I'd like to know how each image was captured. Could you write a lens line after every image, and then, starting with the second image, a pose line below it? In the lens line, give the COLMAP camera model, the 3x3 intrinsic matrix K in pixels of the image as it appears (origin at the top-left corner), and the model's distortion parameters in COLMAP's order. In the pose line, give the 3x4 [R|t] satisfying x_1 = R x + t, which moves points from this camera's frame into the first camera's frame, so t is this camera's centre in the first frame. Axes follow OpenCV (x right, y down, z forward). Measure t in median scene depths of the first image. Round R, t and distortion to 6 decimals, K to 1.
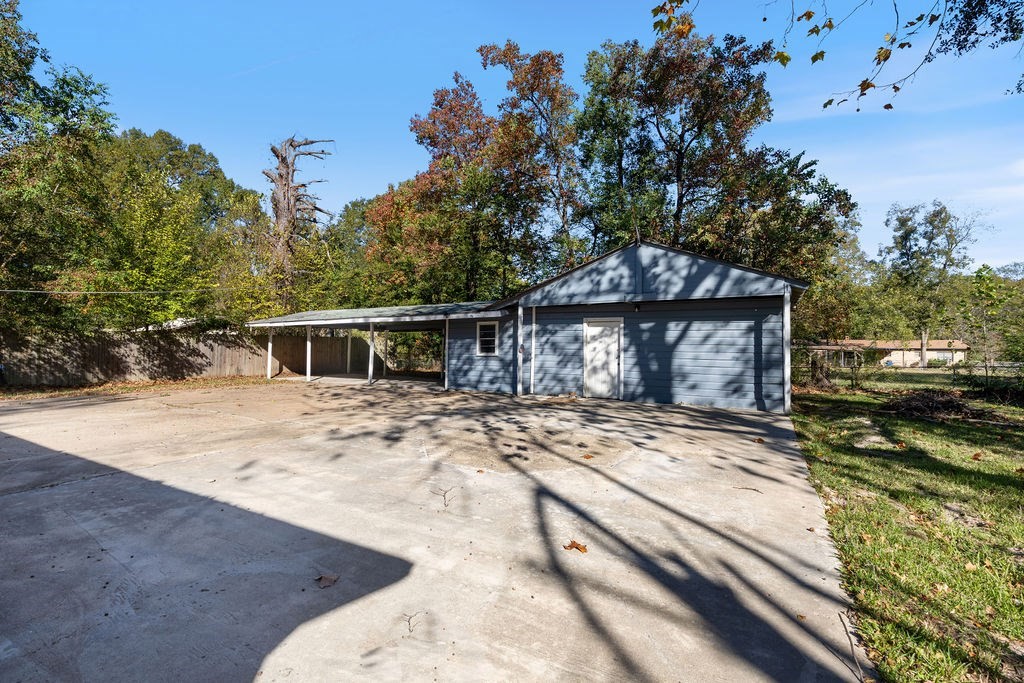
lens RADIAL K [[405.3, 0, 512.0], [0, 405.3, 341.5], [0, 0, 1]] dist [-0.001860, 0.000821]
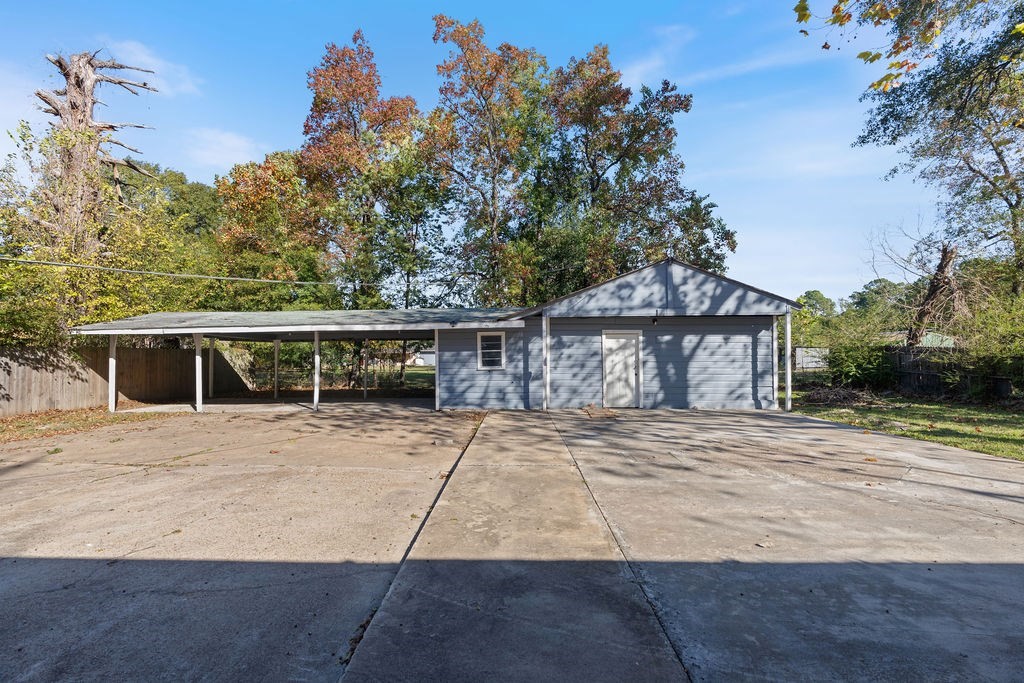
lens RADIAL K [[415.3, 0, 511.4], [0, 415.3, 360.0], [0, 0, 1]] dist [0.001999, 0.000163]
pose [[0.905365, -0.016043, 0.424332, -0.487444], [0.006758, 0.999704, 0.023379, -0.010241], [-0.424581, -0.018299, 0.905205, 0.157981]]
